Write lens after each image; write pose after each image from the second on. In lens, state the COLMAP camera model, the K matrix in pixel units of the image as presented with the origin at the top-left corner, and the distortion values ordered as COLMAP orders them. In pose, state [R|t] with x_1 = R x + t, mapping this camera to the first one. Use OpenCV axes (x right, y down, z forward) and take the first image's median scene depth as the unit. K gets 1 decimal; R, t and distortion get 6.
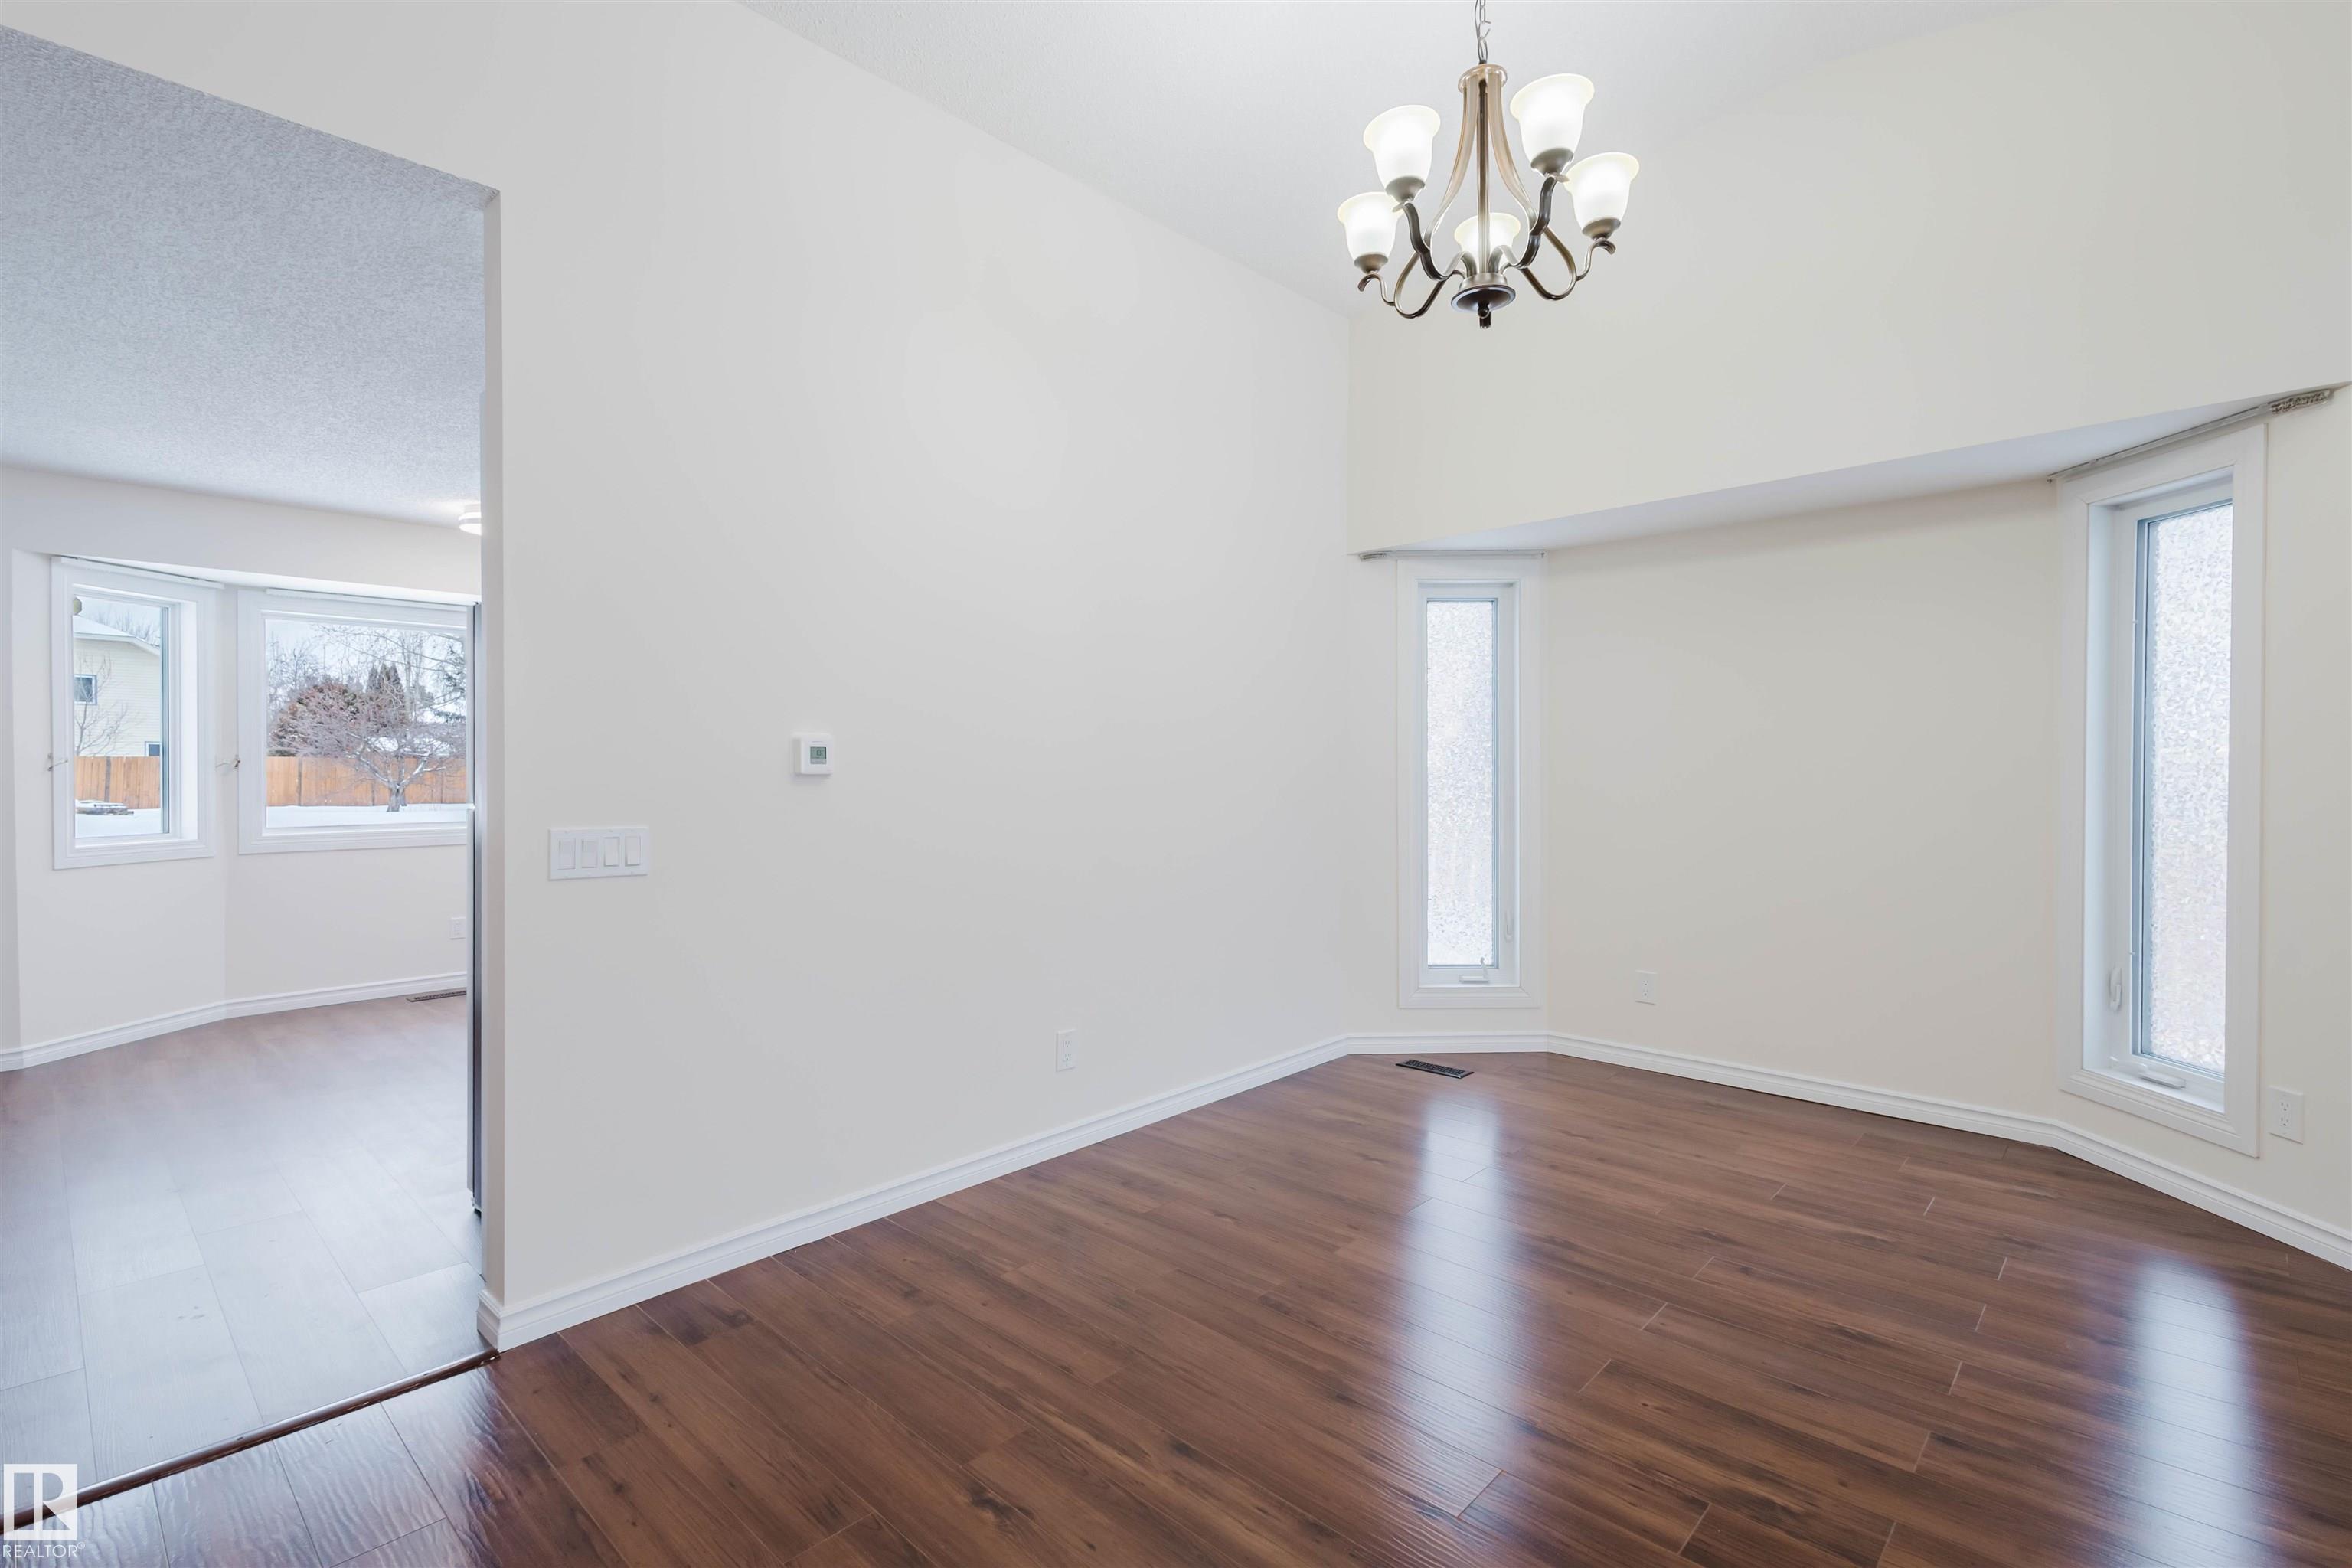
lens RADIAL K [[1081.1, 0, 1177.6], [0, 1081.1, 776.1], [0, 0, 1]] dist [0.008795, -0.000755]
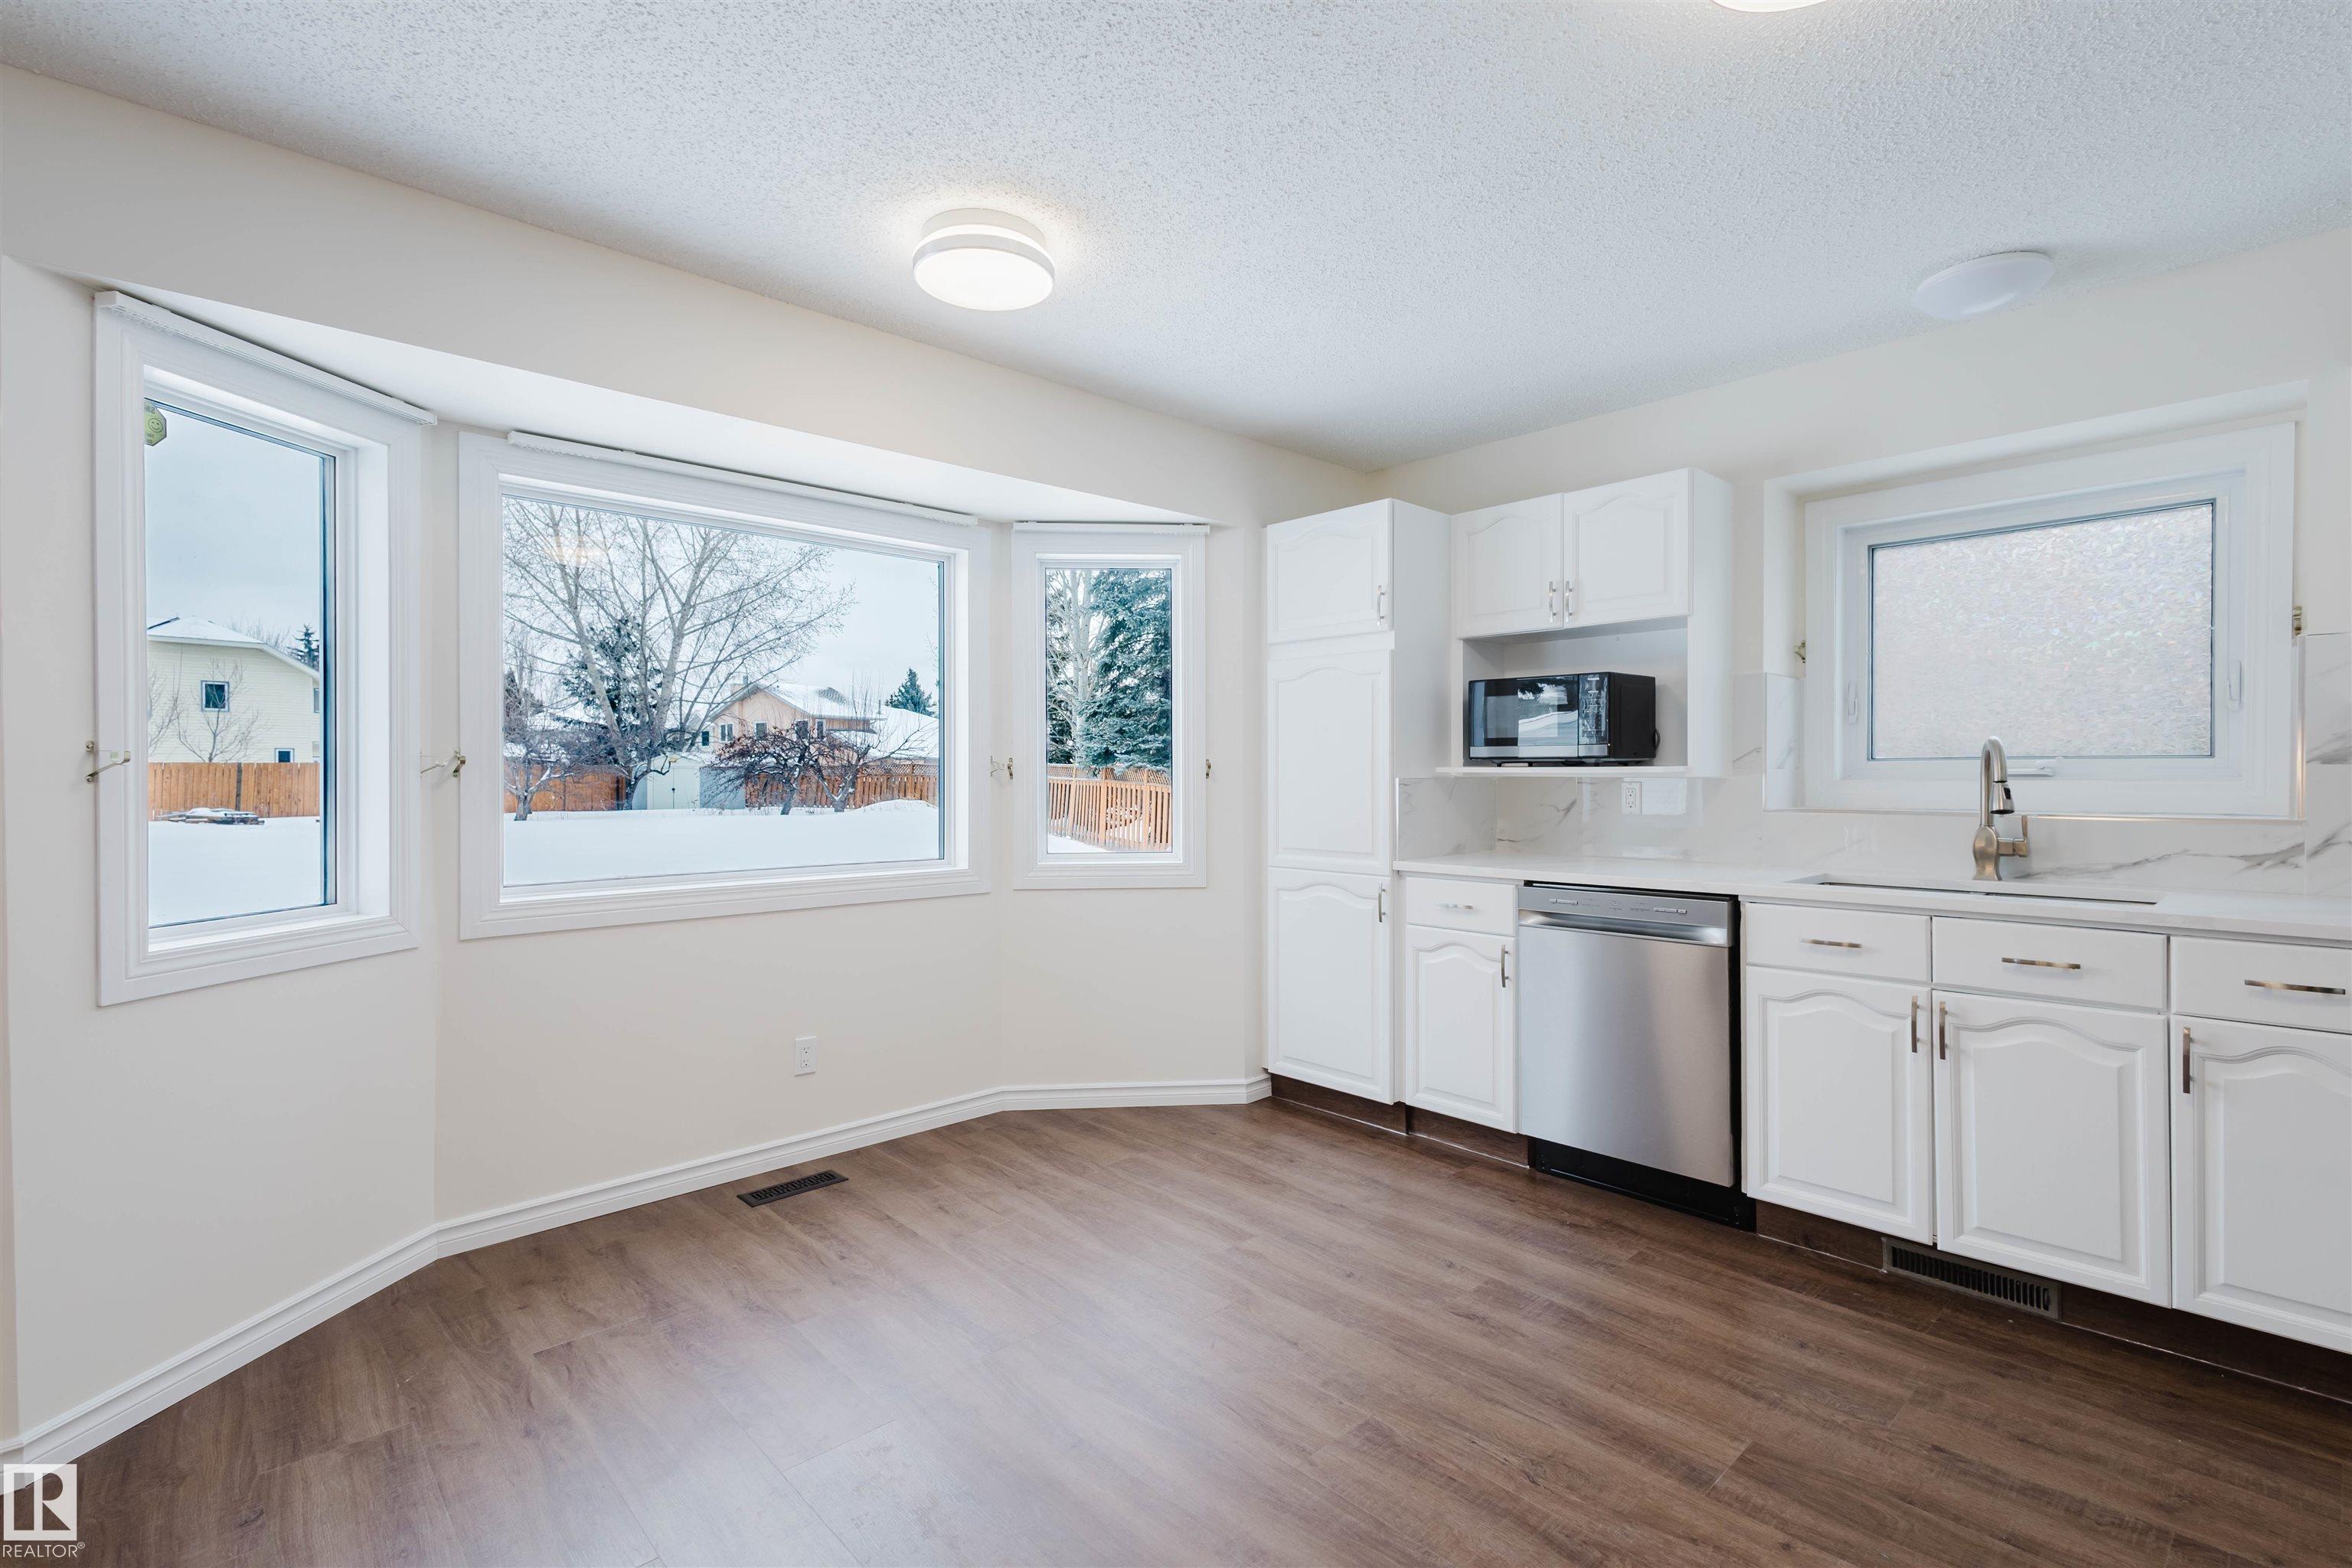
lens RADIAL K [[1081.1, 0, 1177.6], [0, 1081.1, 776.1], [0, 0, 1]] dist [0.008795, -0.000755]
pose [[0.997866, -0.002551, -0.065250, -0.101287], [0.002298, 0.999990, -0.003949, -0.000784], [0.065259, 0.003791, 0.997861, 0.105085]]
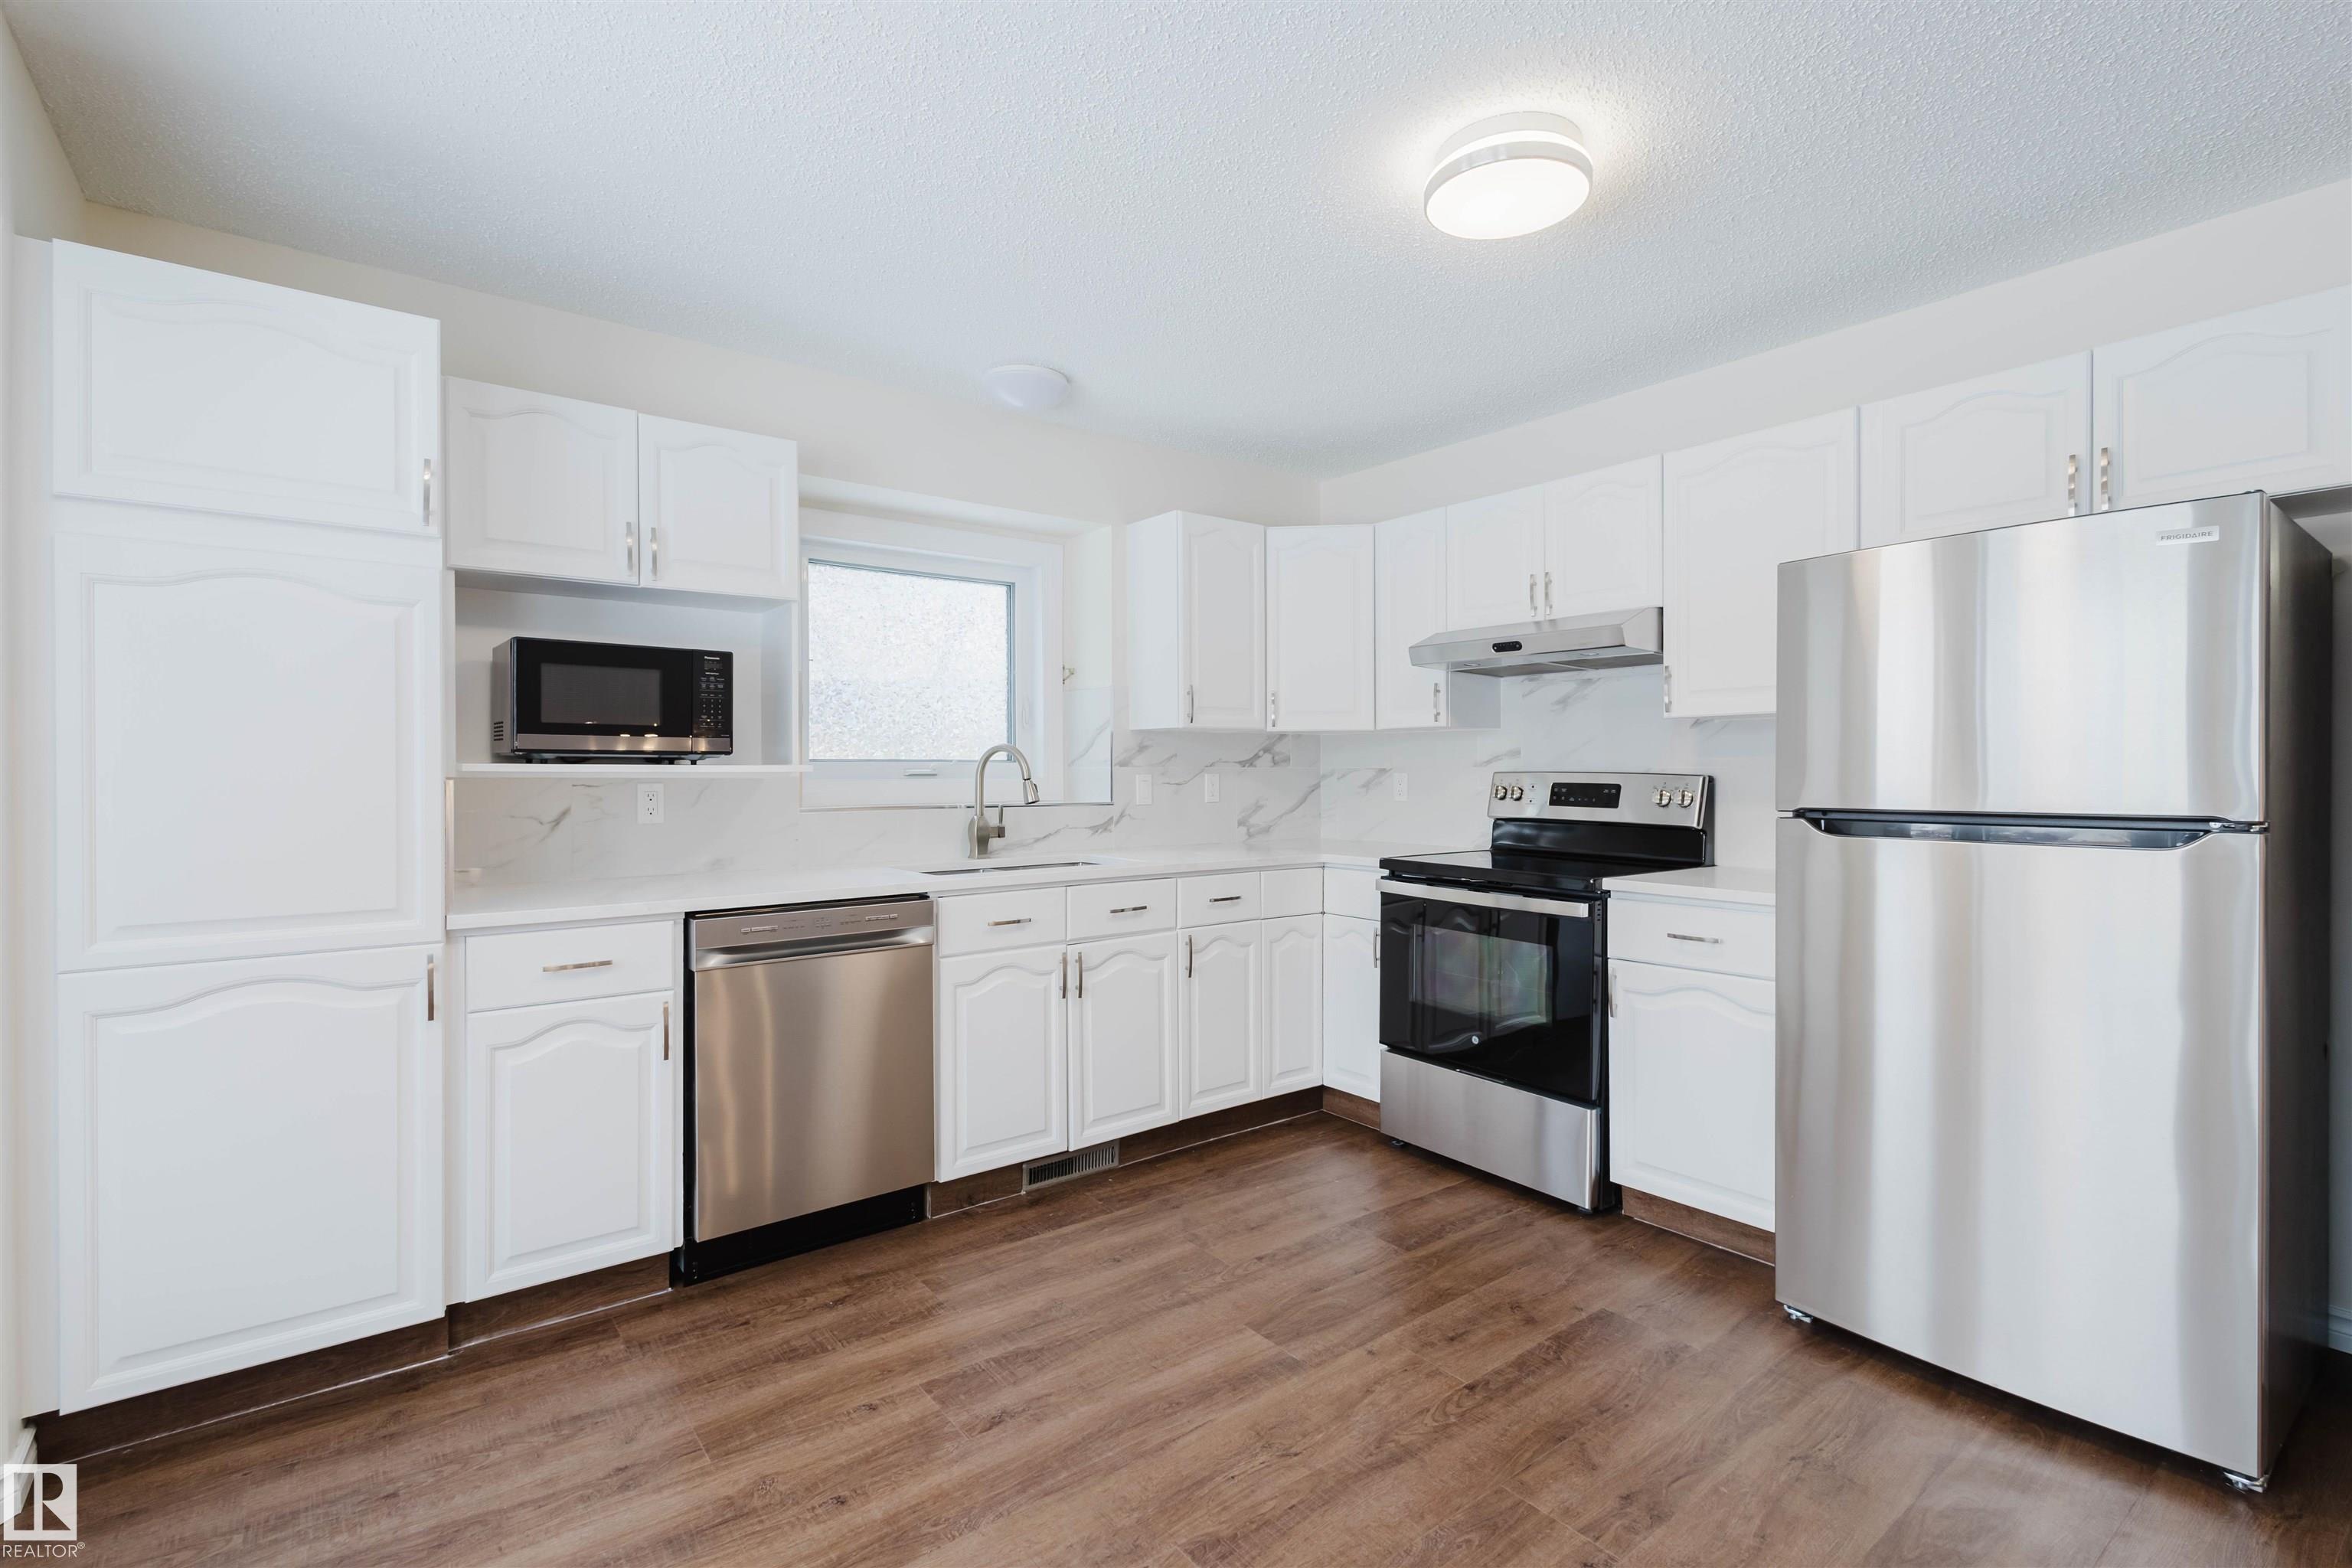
lens RADIAL K [[1081.1, 0, 1177.6], [0, 1081.1, 776.1], [0, 0, 1]] dist [0.008795, -0.000755]
pose [[0.158145, -0.004940, 0.987404, -0.157032], [0.008570, 0.999957, 0.003630, -0.001160], [-0.987379, 0.007888, 0.158181, 0.174254]]
